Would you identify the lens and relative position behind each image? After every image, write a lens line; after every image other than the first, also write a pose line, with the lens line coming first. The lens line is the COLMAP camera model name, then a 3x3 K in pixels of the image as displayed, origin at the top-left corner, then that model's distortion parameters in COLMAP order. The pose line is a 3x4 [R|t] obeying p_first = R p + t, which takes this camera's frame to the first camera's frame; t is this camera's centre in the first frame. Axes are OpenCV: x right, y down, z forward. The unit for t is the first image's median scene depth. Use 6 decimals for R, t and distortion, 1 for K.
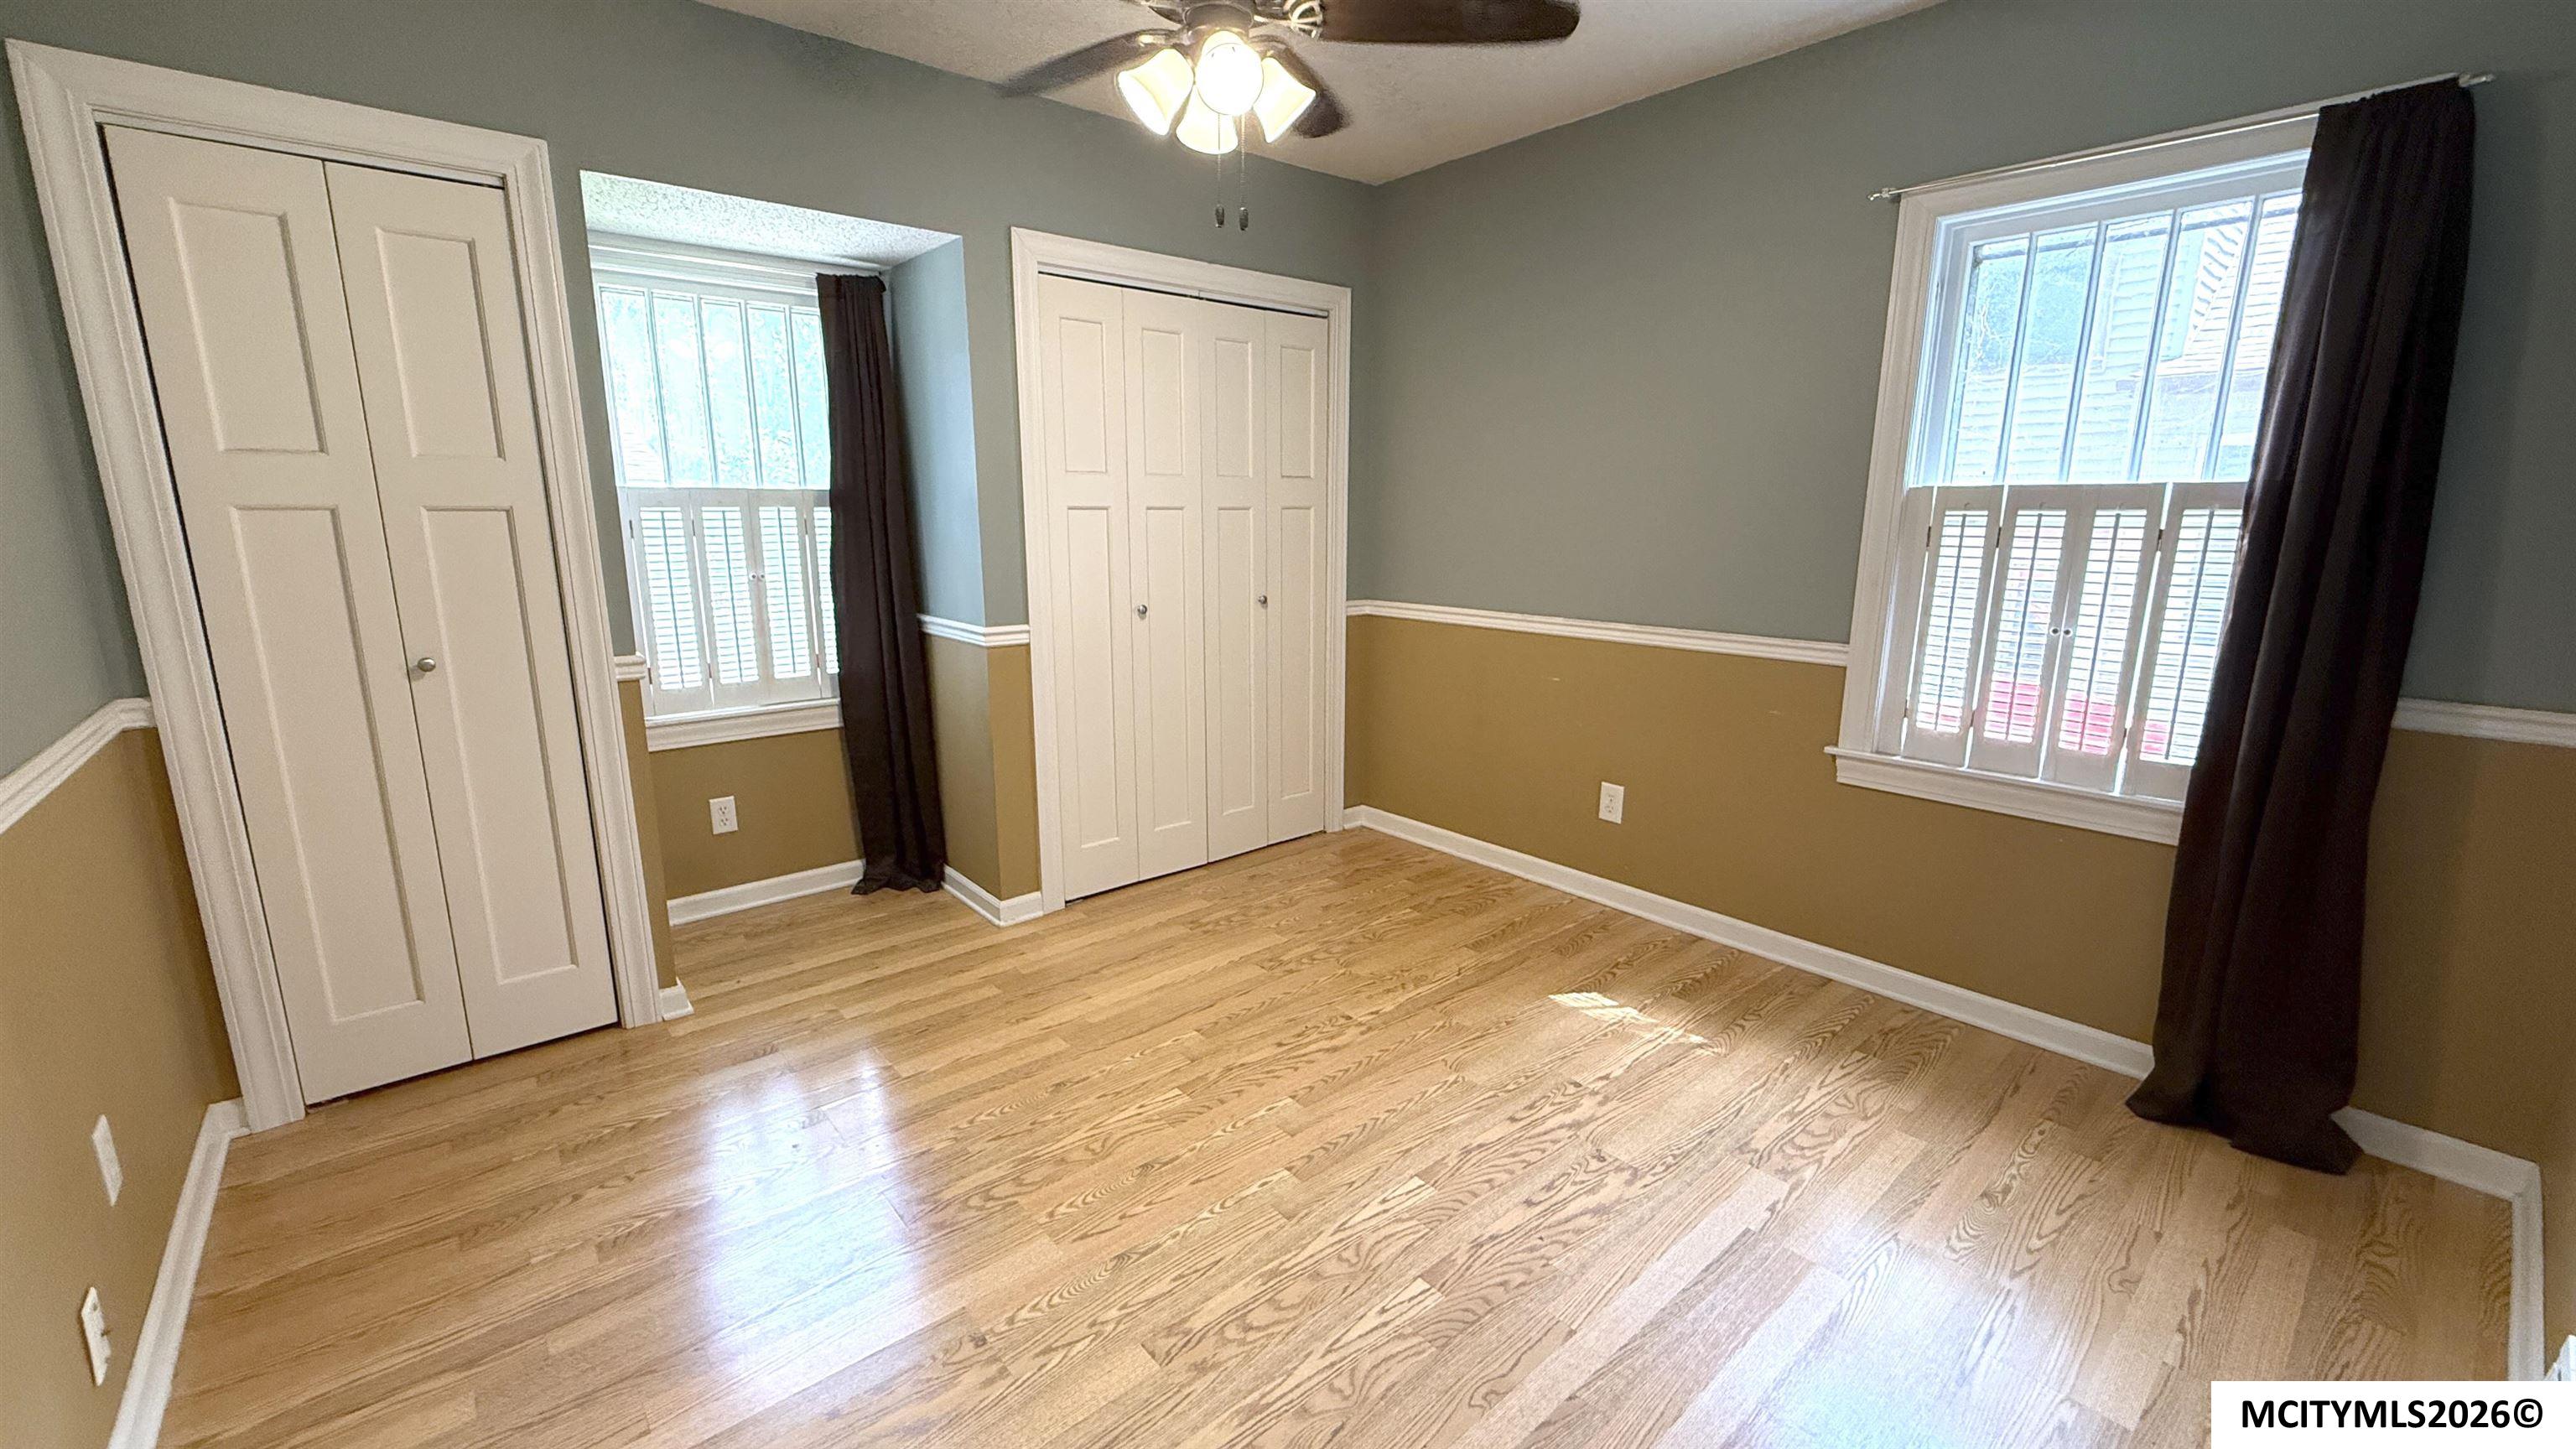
lens RADIAL K [[1026.7, 0, 1276.1], [0, 1026.7, 724.5], [0, 0, 1]] dist [-0.000719, 0.000355]
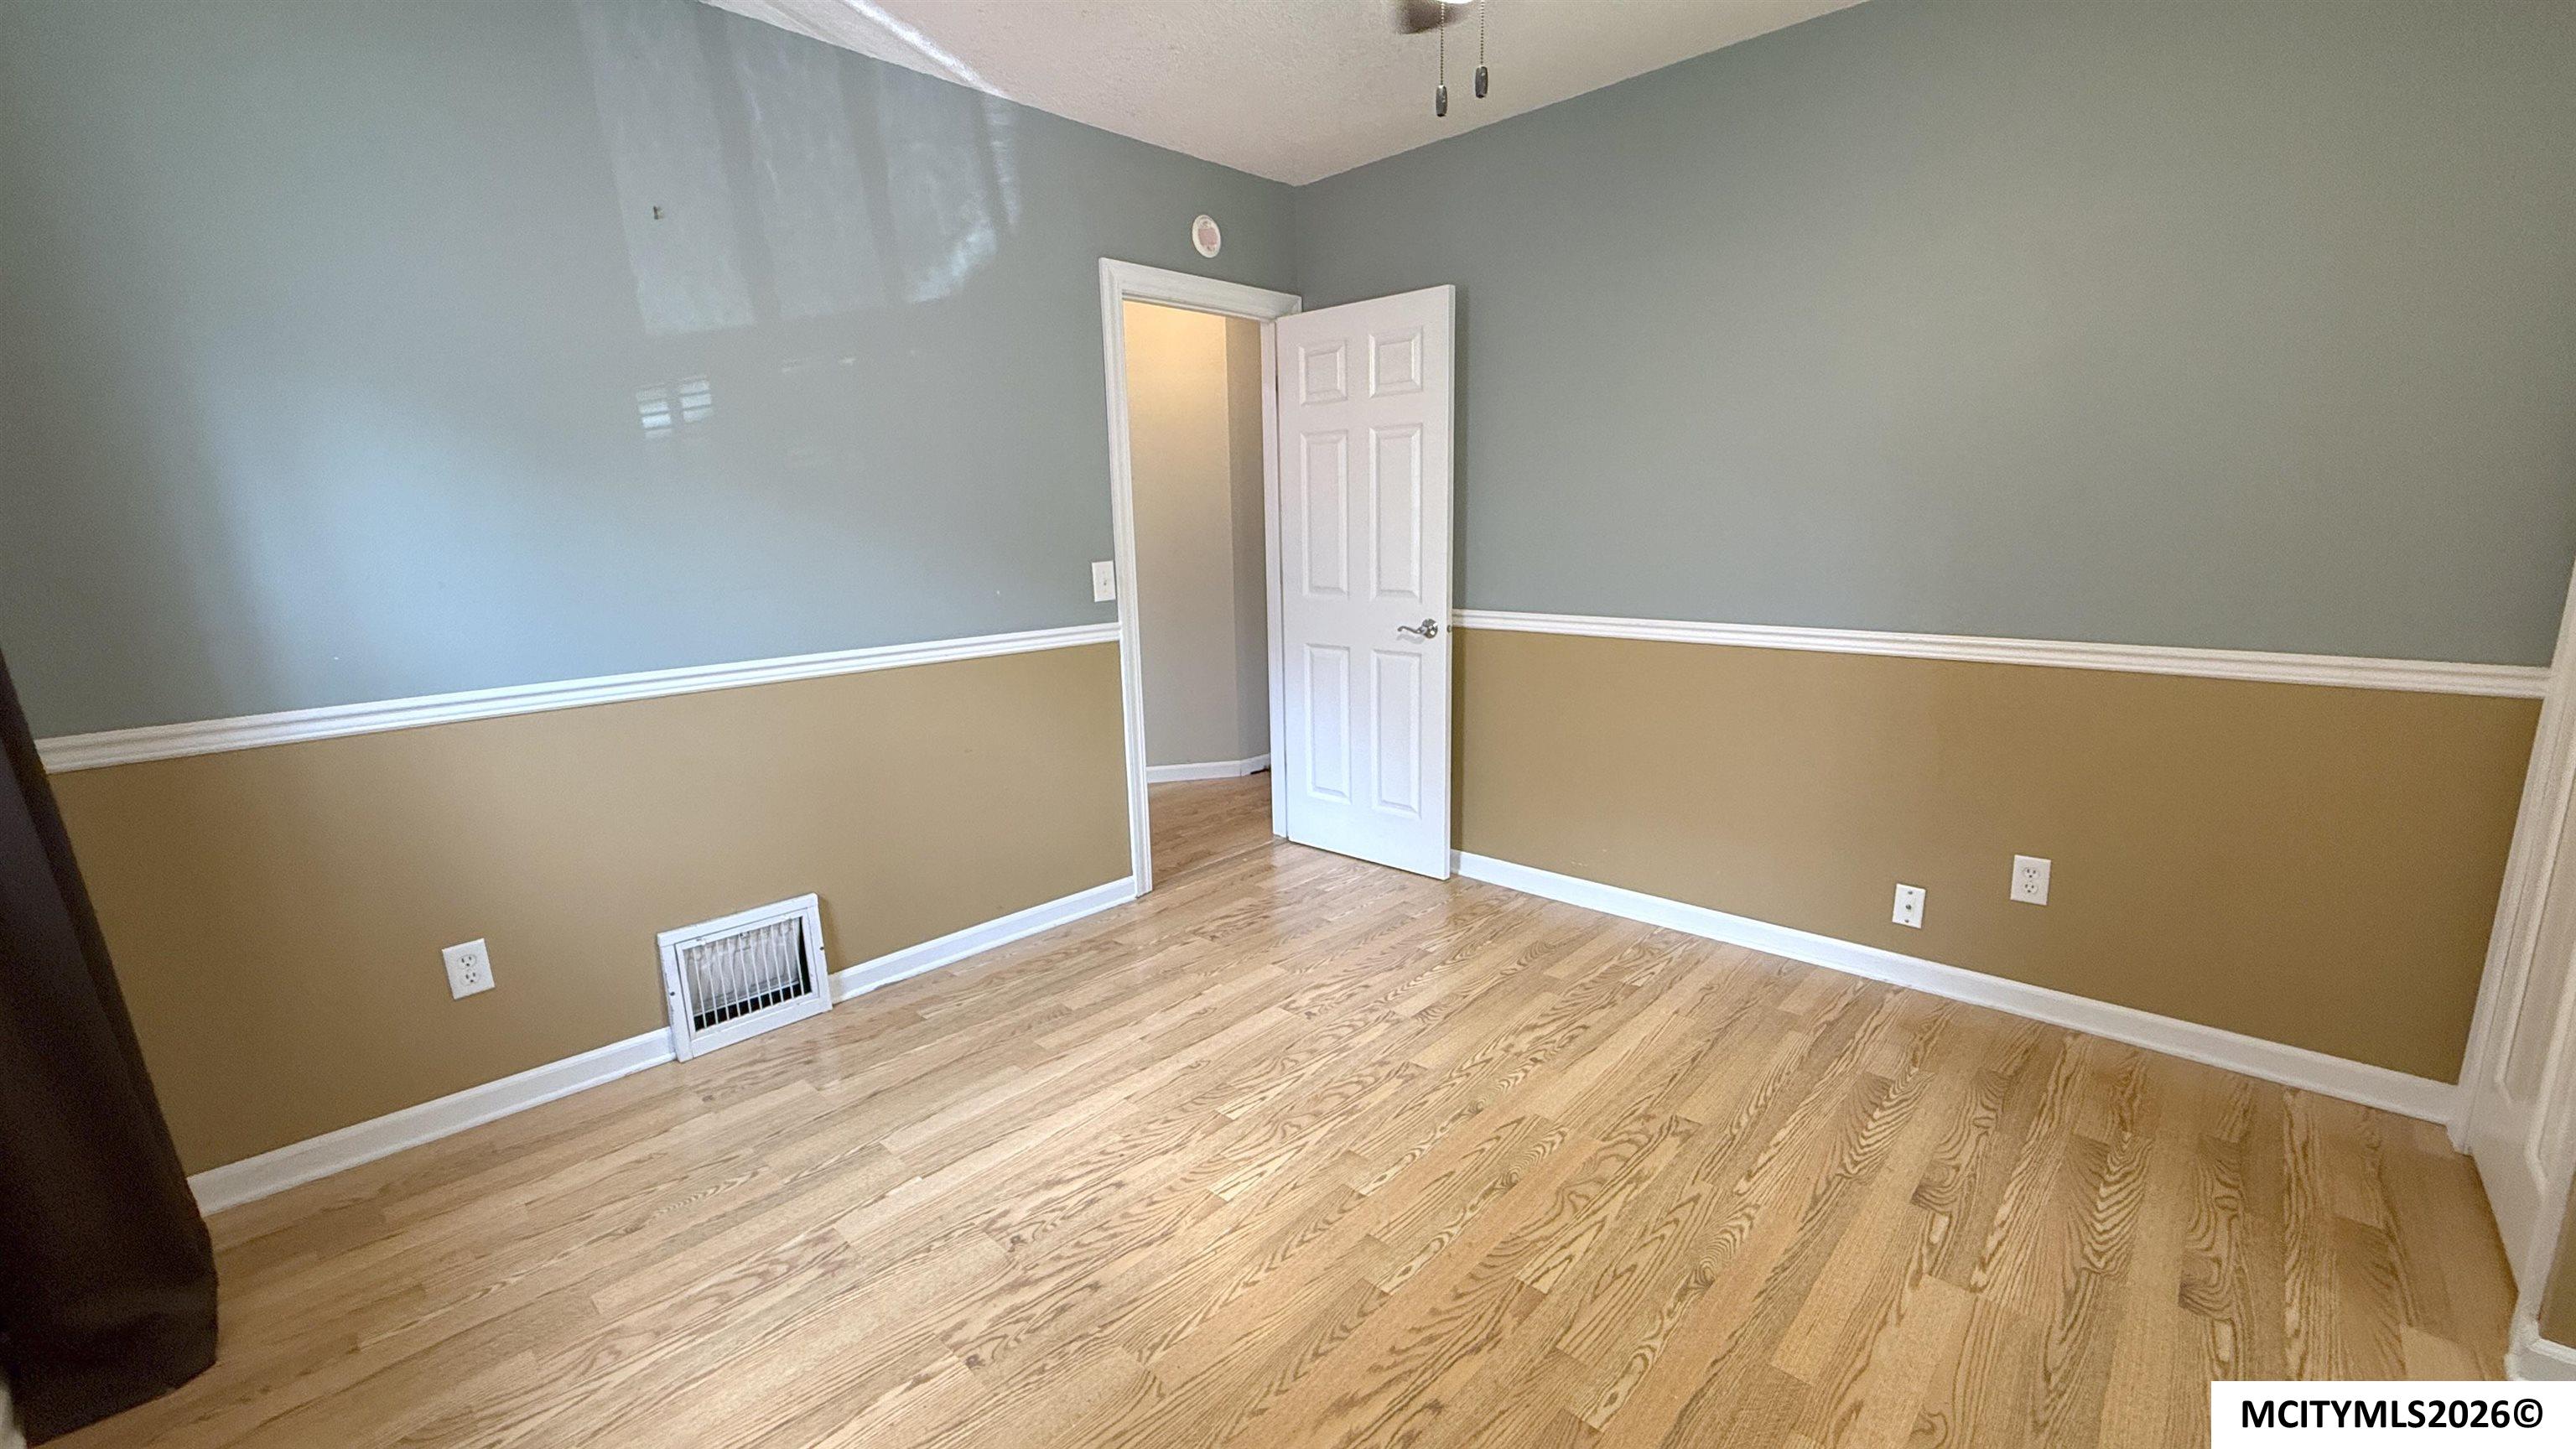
lens RADIAL K [[1026.7, 0, 1276.0], [0, 1026.7, 722.5], [0, 0, 1]] dist [-0.000719, 0.000355]
pose [[-0.993906, 0.041486, -0.102126, 0.176910], [-0.002105, 0.919162, 0.393875, -0.355071], [0.110211, 0.391690, -0.913473, 1.762567]]
